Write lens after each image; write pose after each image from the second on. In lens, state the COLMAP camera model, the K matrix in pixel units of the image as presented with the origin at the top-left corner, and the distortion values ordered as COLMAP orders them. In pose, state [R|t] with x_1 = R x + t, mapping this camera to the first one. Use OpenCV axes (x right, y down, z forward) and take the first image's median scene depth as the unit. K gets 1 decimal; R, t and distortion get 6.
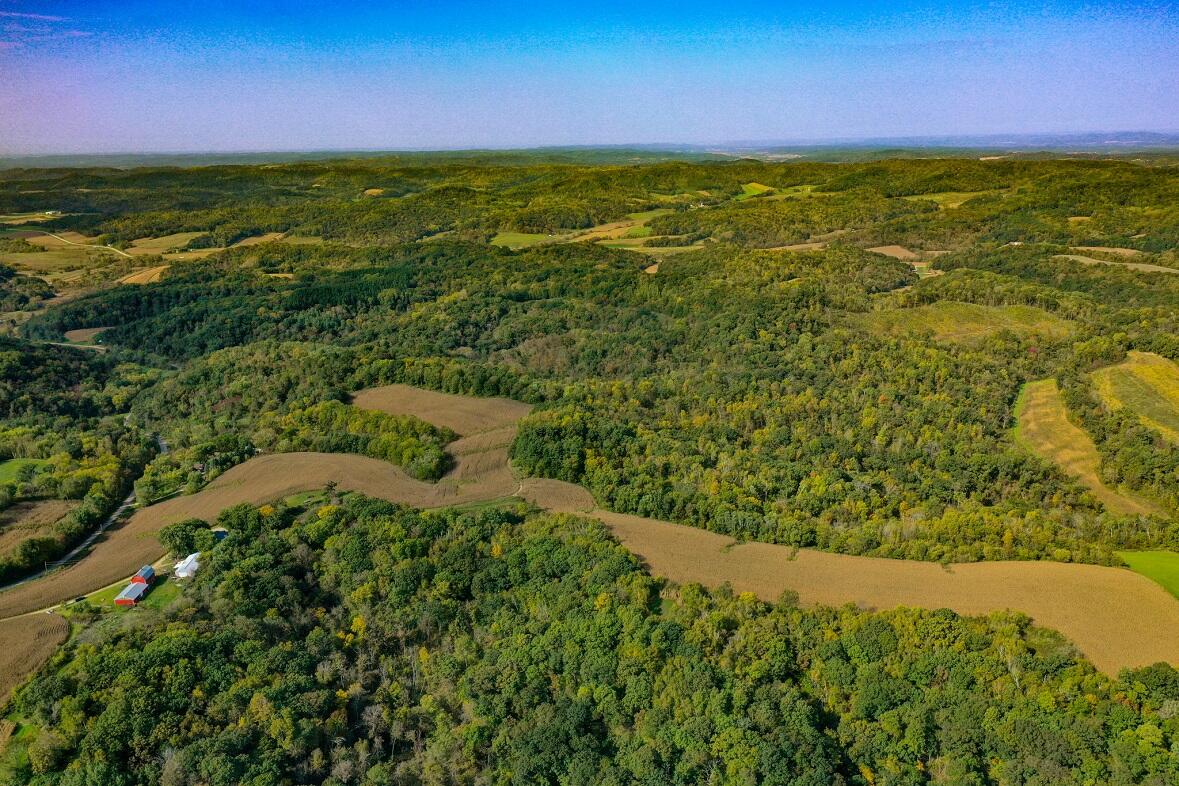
lens RADIAL K [[927.7, 0, 589.5], [0, 927.7, 393.0], [0, 0, 1]] dist [0.008487, 0.005591]
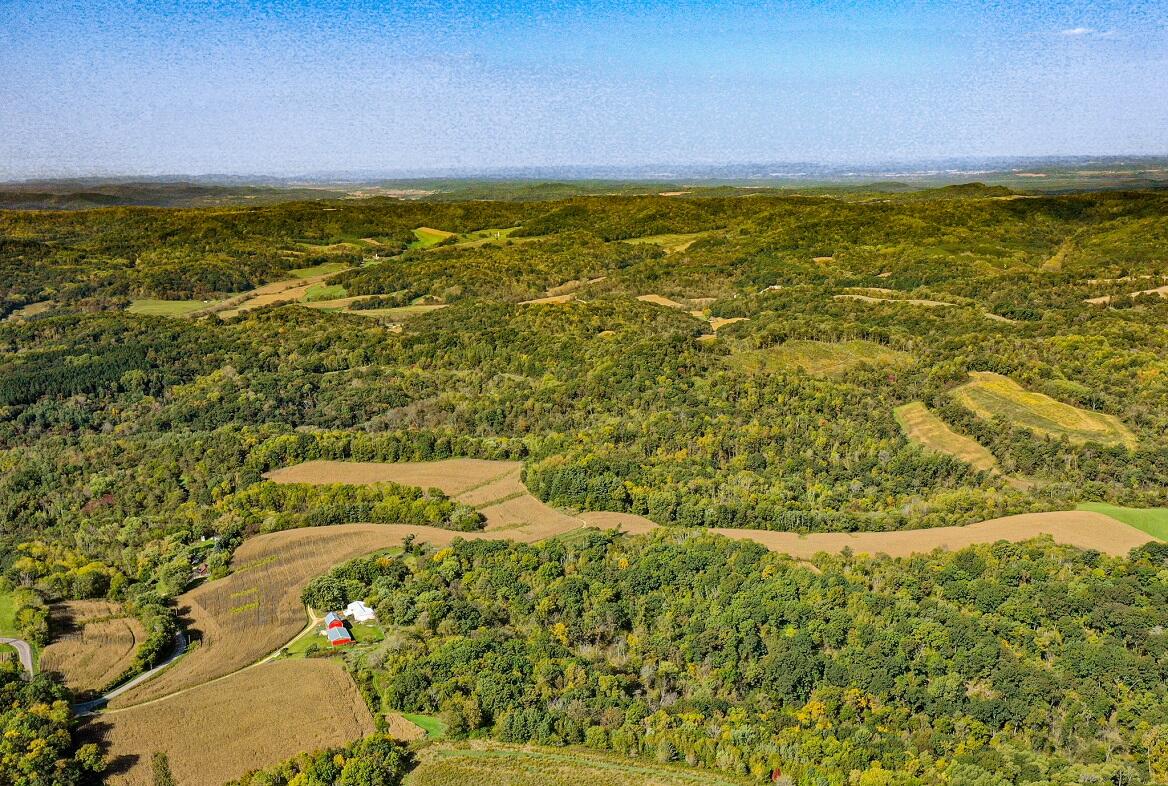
lens RADIAL K [[1266.5, 0, 681.7], [0, 1266.5, 396.6], [0, 0, 1]] dist [0.013217, 0.002568]
pose [[0.907535, -0.074151, 0.413378, -0.299393], [0.110507, 0.991767, -0.064707, 0.036815], [-0.405176, 0.104405, 0.908257, -0.189975]]
